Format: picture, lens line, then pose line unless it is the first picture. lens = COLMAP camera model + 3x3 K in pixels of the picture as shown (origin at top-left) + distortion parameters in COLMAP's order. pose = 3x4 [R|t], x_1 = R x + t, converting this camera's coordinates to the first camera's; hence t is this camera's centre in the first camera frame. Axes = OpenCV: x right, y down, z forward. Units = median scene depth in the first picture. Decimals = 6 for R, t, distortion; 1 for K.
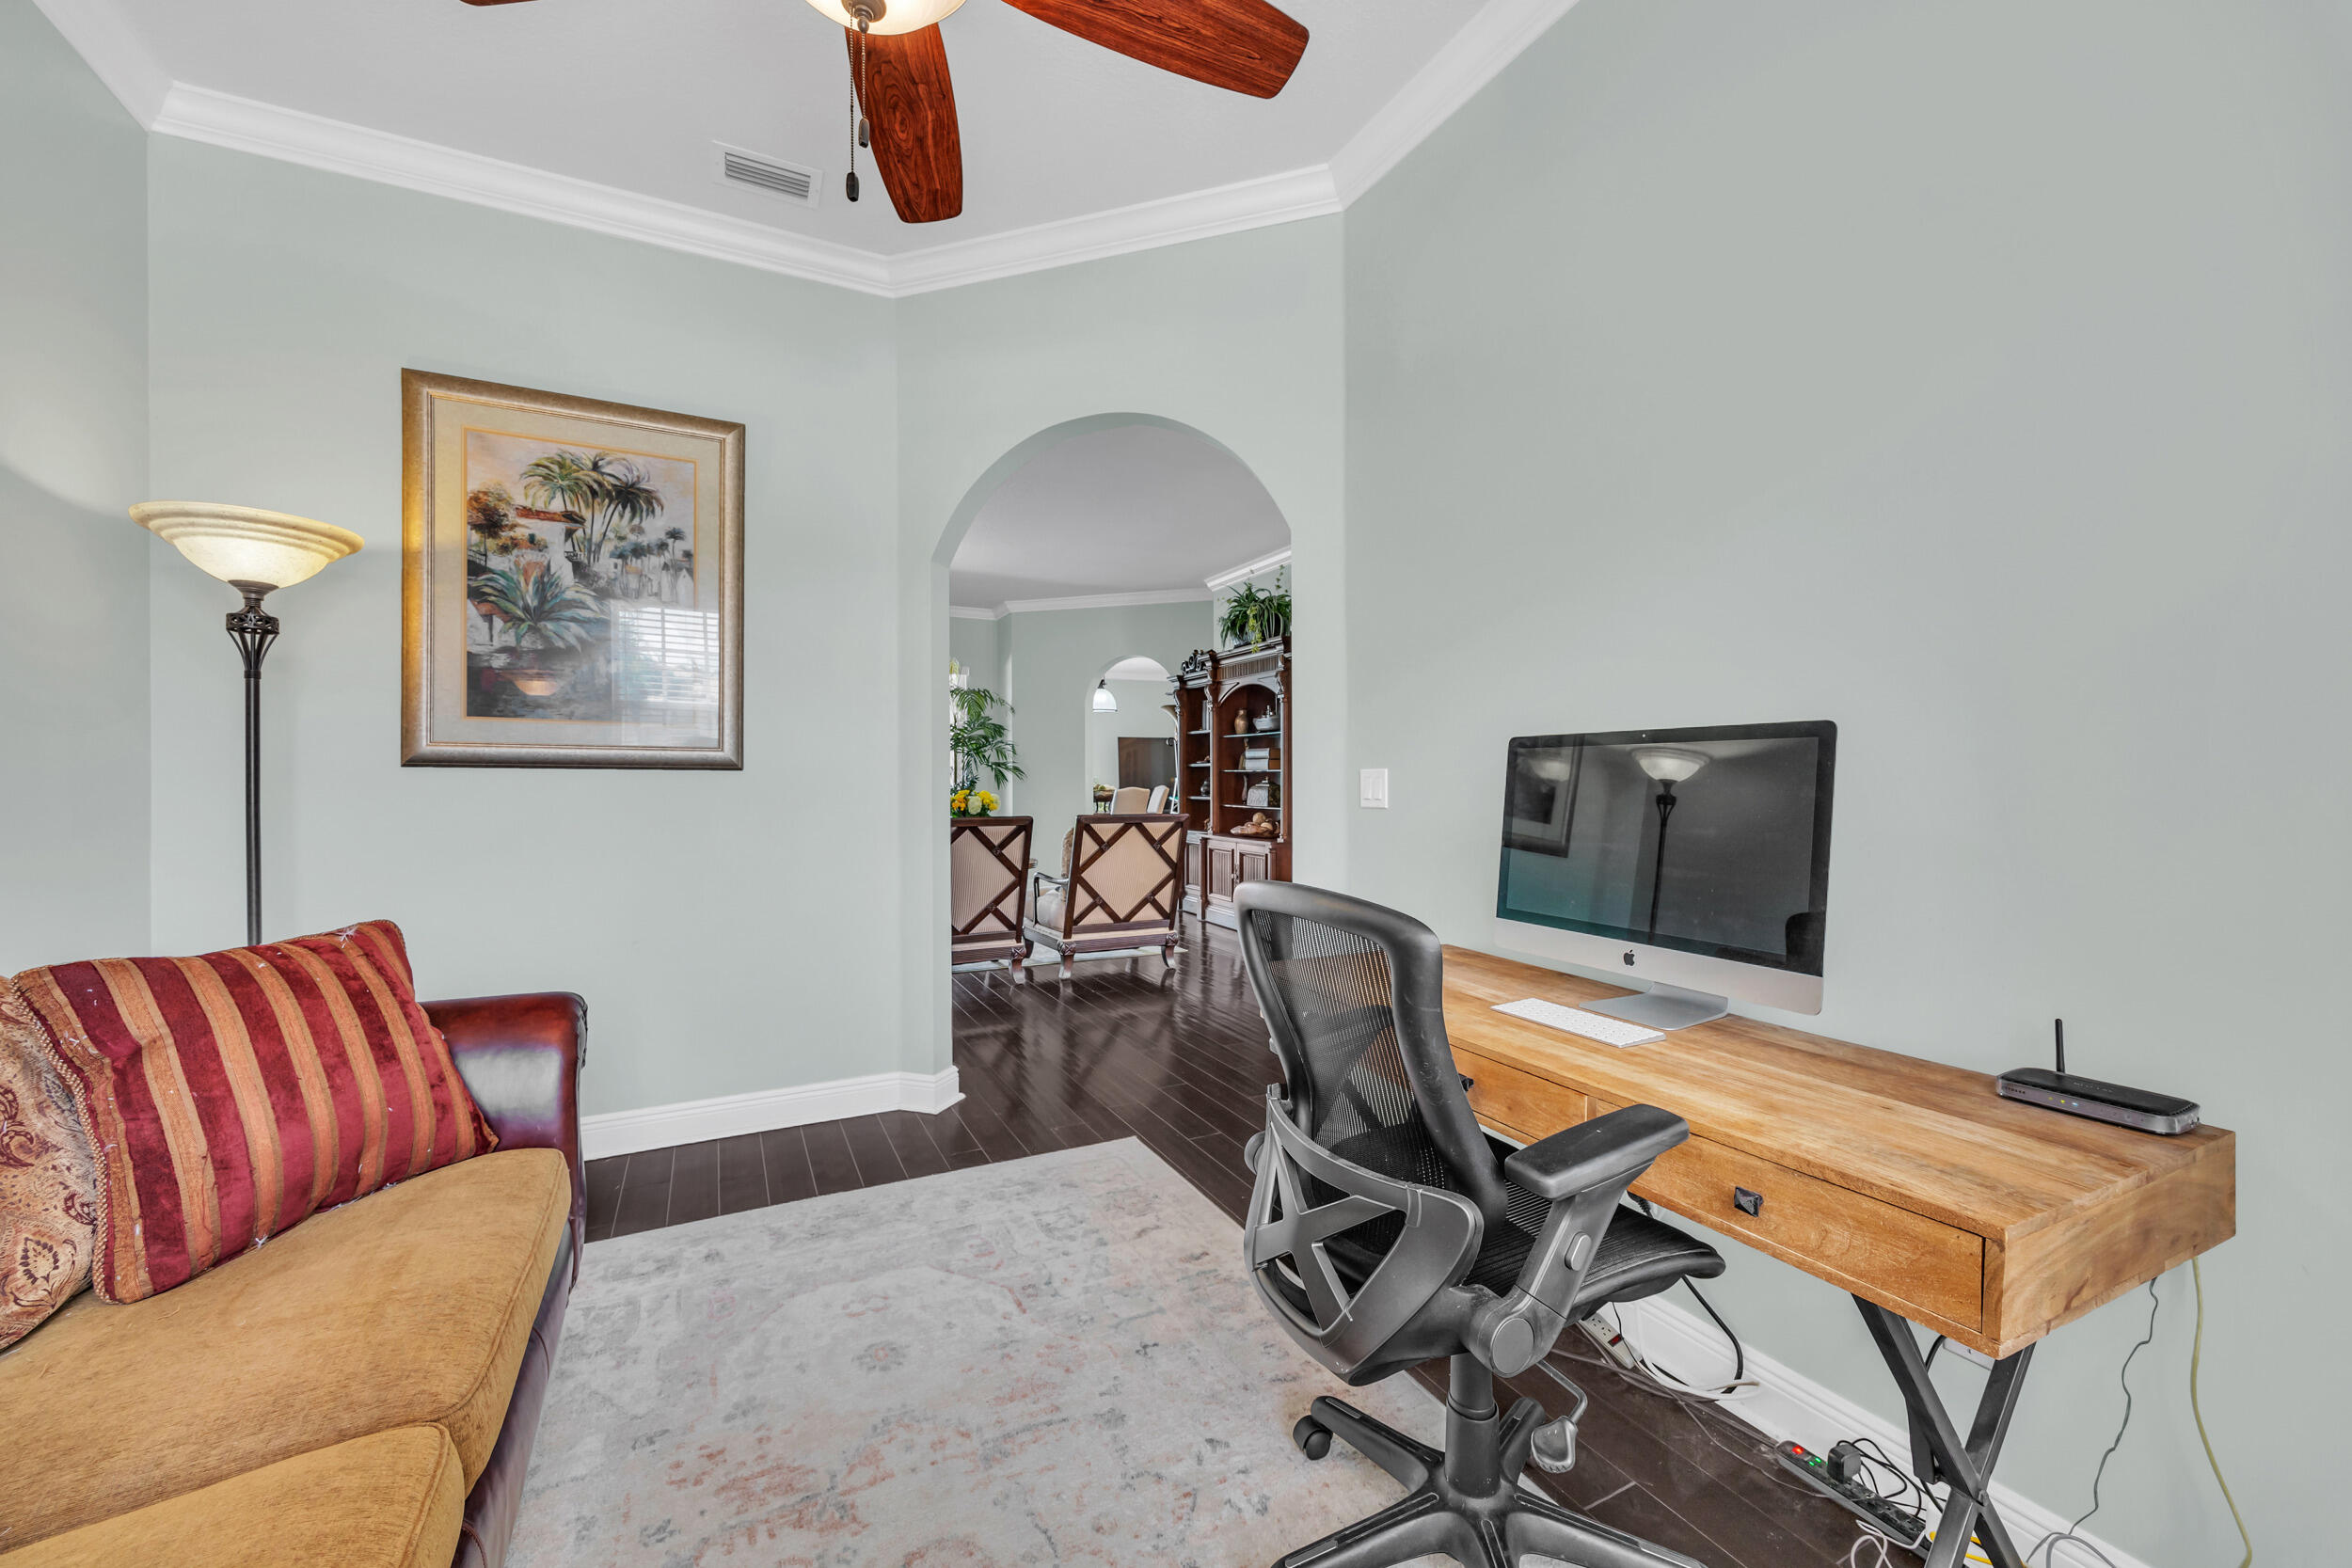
lens RADIAL K [[918.1, 0, 1169.9], [0, 918.1, 770.1], [0, 0, 1]] dist [0.000329, -0.000137]
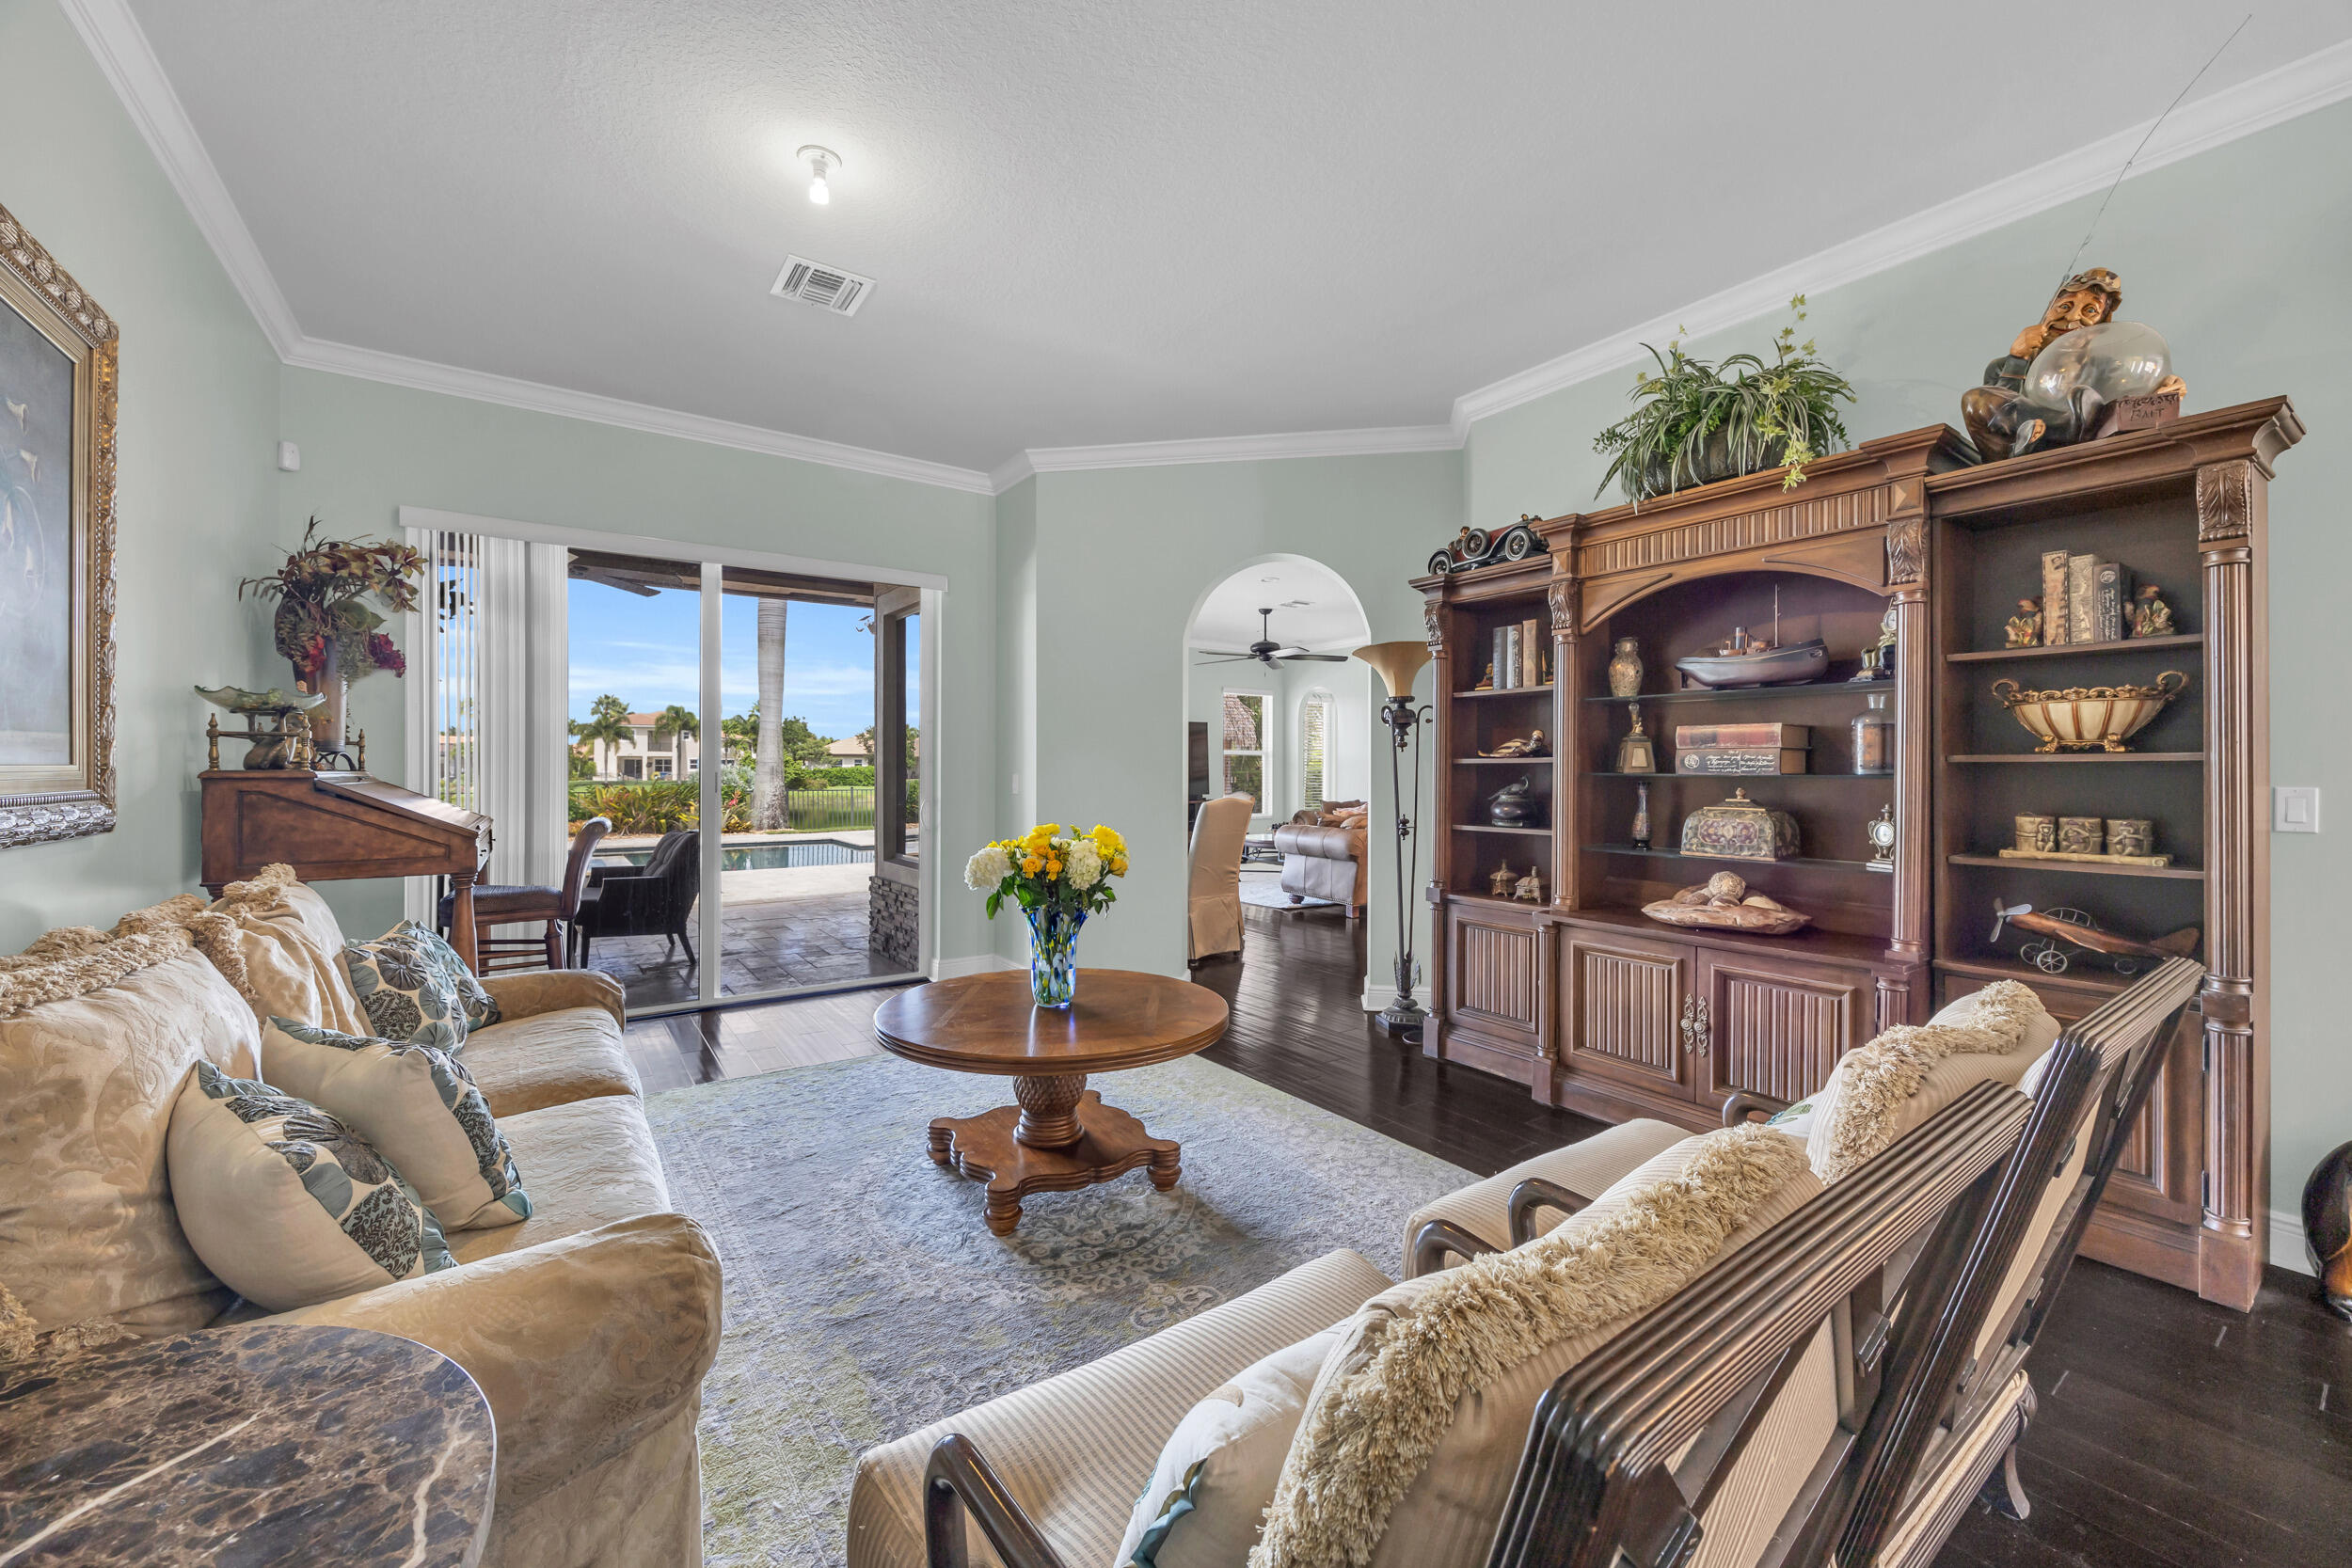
lens RADIAL K [[918.1, 0, 1169.9], [0, 918.1, 770.1], [0, 0, 1]] dist [0.000329, -0.000137]
pose [[0.989483, 0.002798, 0.144623, -0.214011], [-0.003084, 0.999994, 0.001756, -0.002531], [-0.144617, -0.002184, 0.989485, 0.579606]]
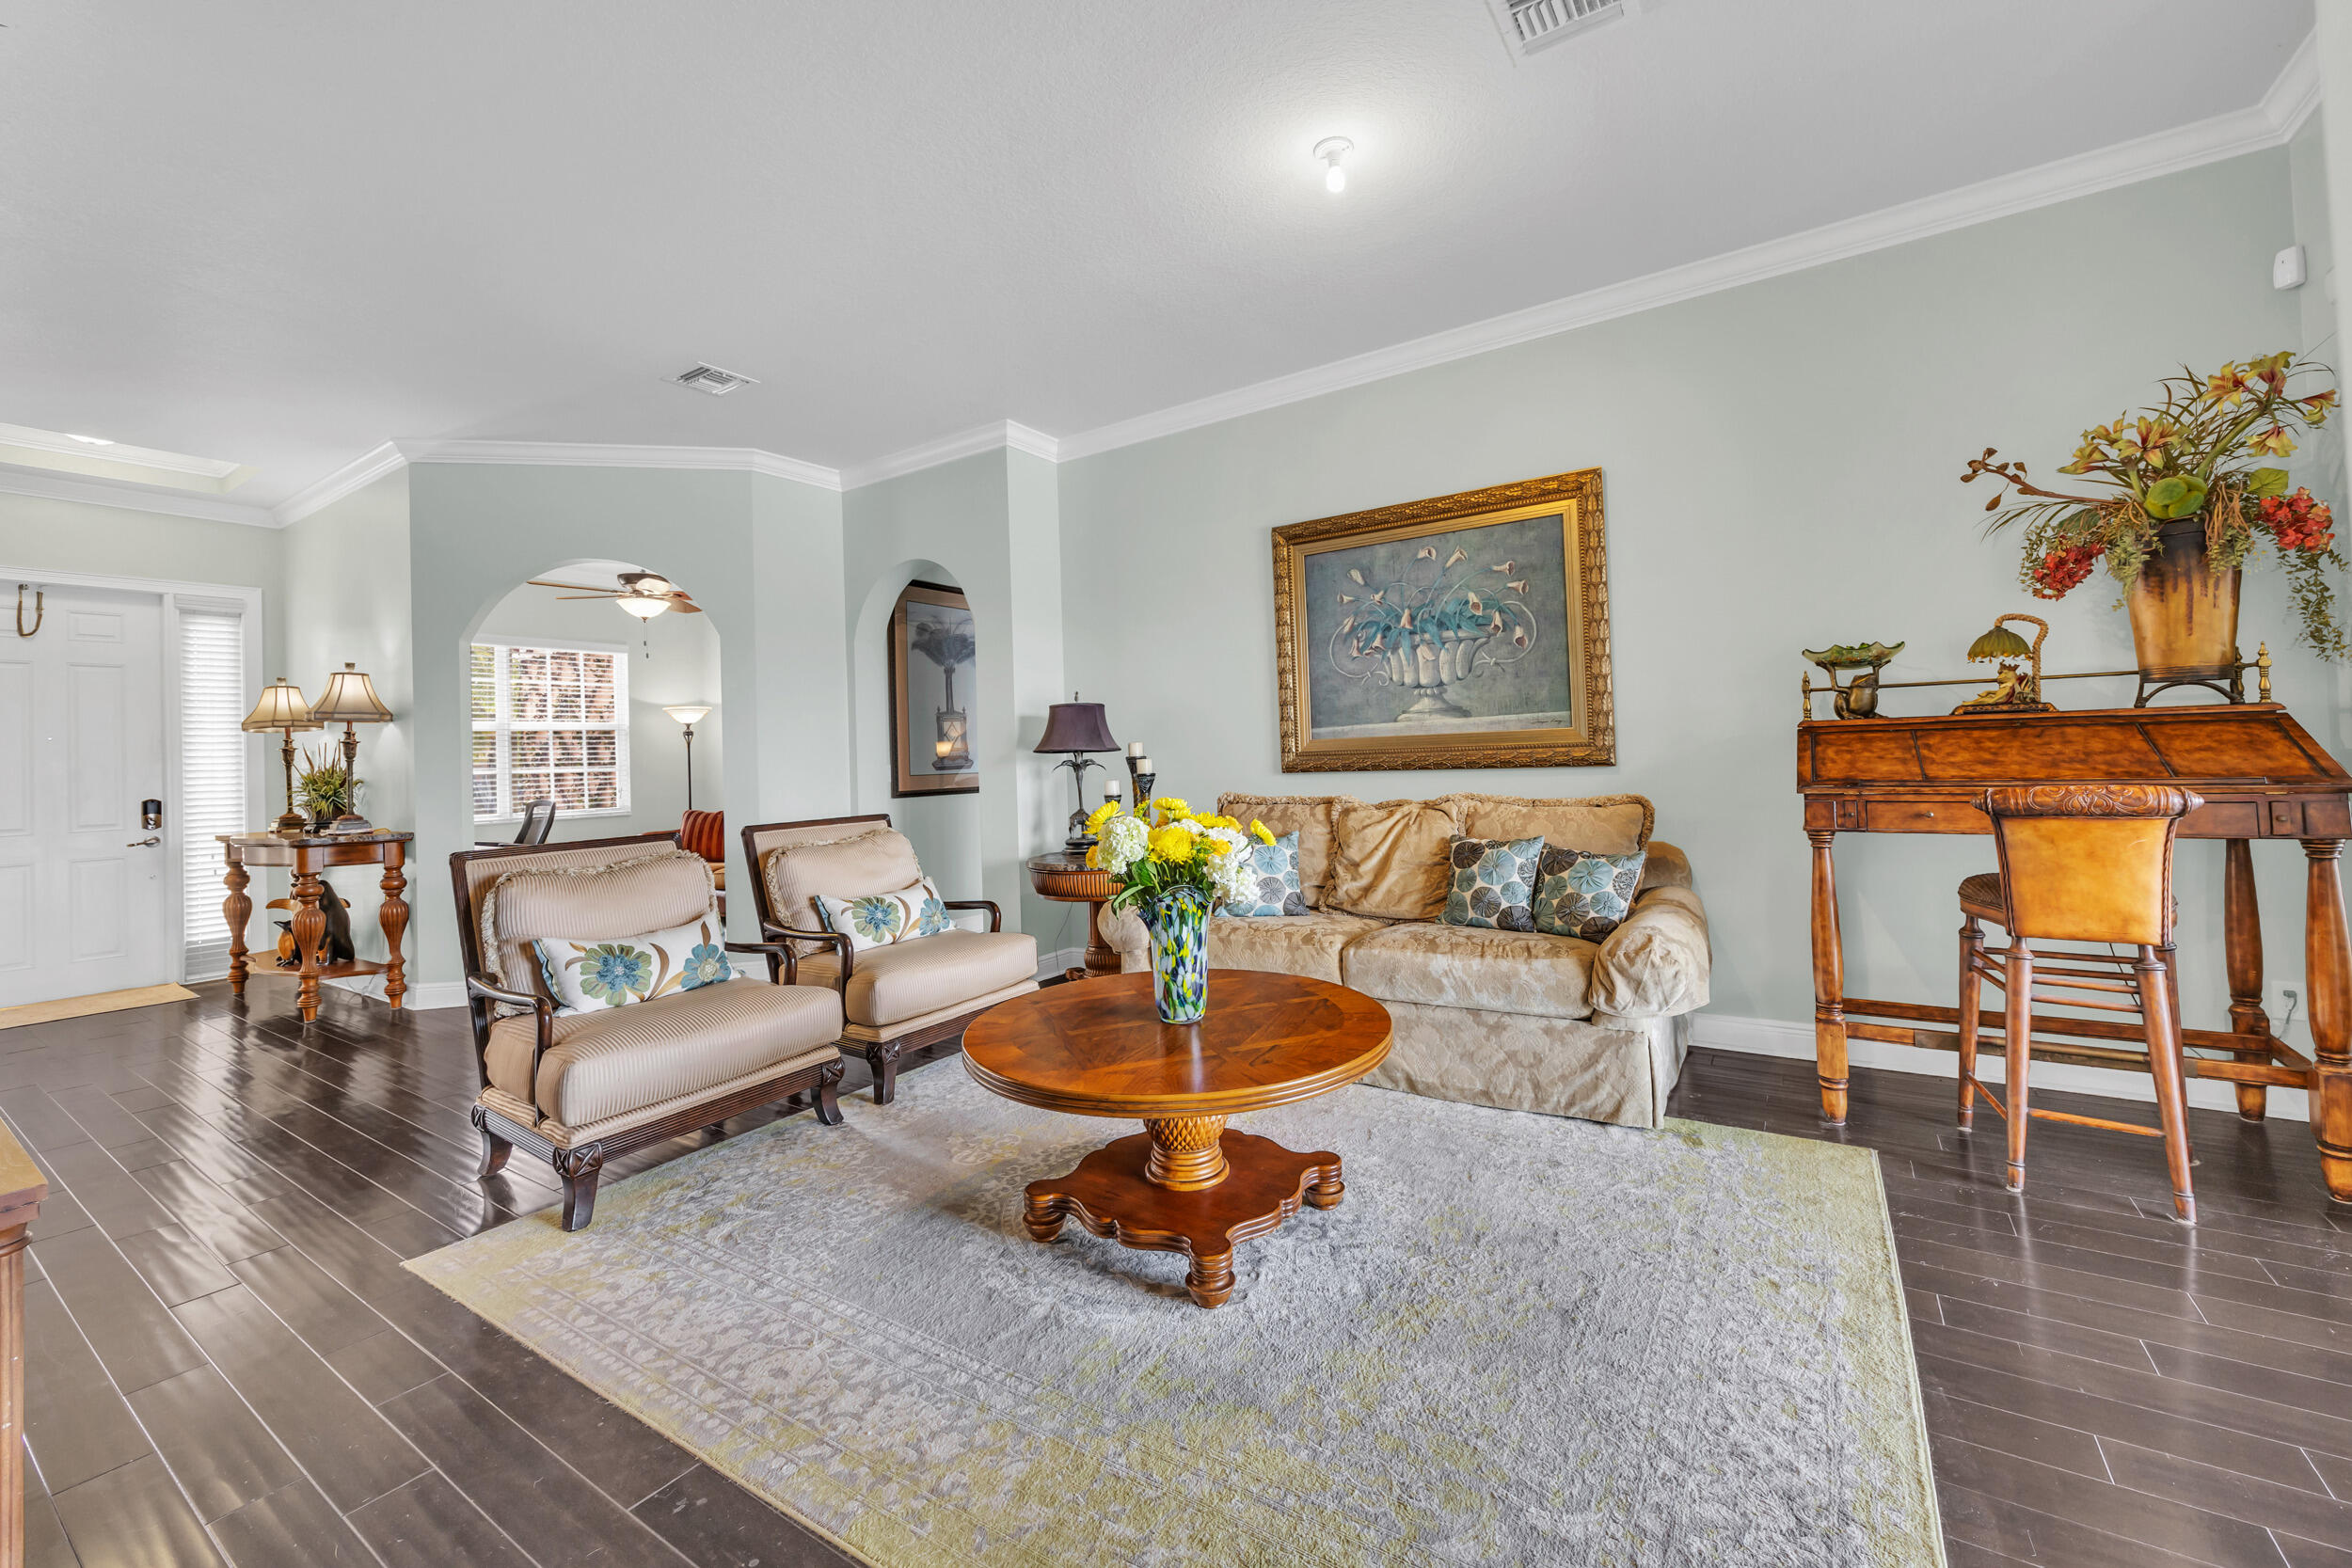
lens RADIAL K [[940.0, 0, 1175.9], [0, 940.0, 737.5], [0, 0, 1]] dist [-0.000963, -0.000006]
pose [[-0.872895, 0.019966, -0.487500, -0.057024], [0.035597, 0.999106, -0.022818, 0.006656], [0.486608, -0.037272, -0.872825, 1.223117]]
